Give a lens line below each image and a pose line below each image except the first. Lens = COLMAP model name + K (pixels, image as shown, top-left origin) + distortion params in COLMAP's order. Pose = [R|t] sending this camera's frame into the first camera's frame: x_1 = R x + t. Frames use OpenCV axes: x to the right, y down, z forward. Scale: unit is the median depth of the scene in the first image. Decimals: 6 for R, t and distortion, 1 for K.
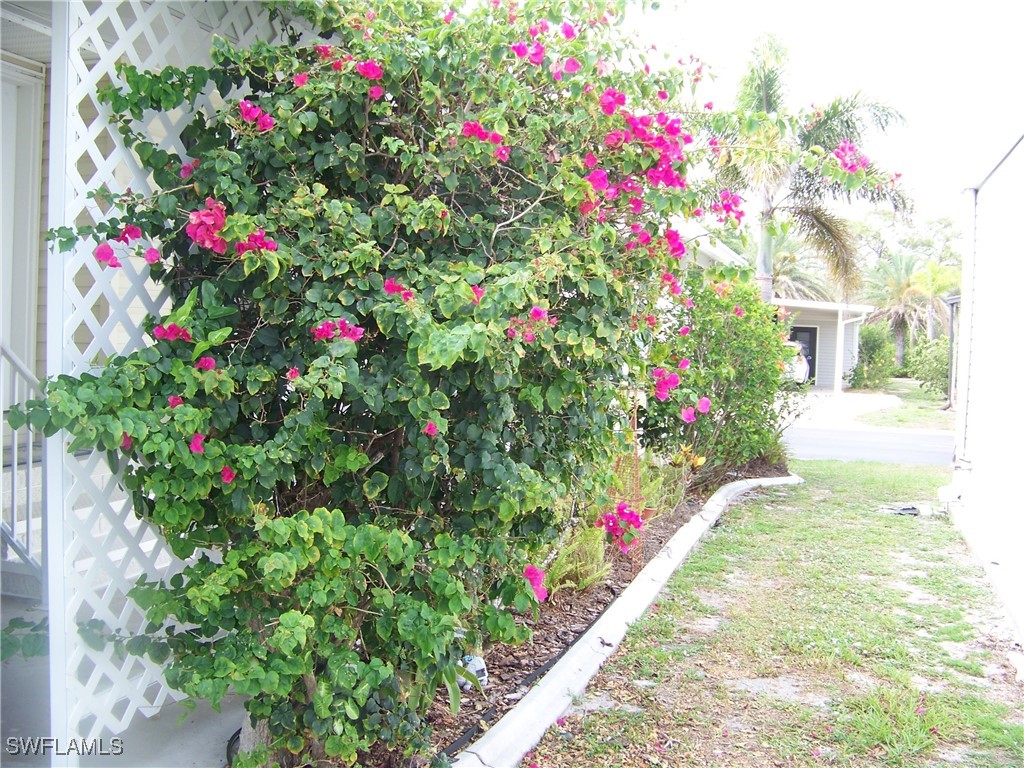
lens RADIAL K [[1087.0, 0, 512.0], [0, 1087.0, 384.0], [0, 0, 1]] dist [-0.216898, 0.236632]
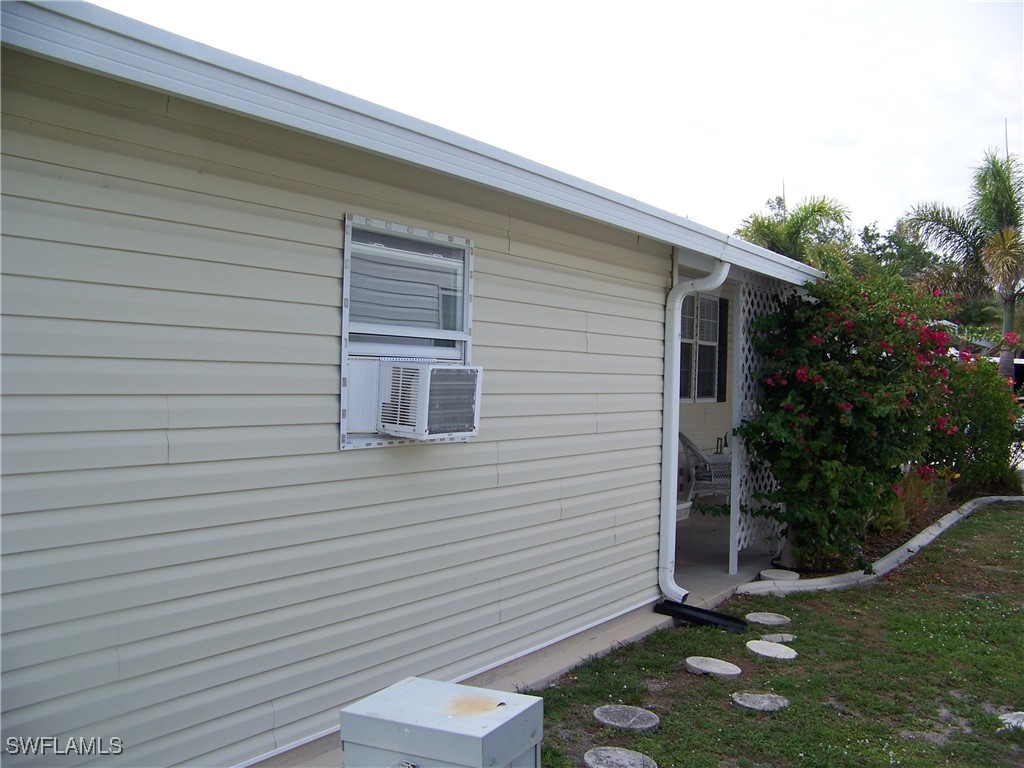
lens RADIAL K [[1087.0, 0, 512.0], [0, 1087.0, 384.0], [0, 0, 1]] dist [-0.216898, 0.236632]
pose [[0.973916, -0.008854, -0.226737, -0.285907], [-0.002850, 0.998682, -0.051243, 0.038441], [0.226892, 0.050552, 0.972607, -1.701122]]
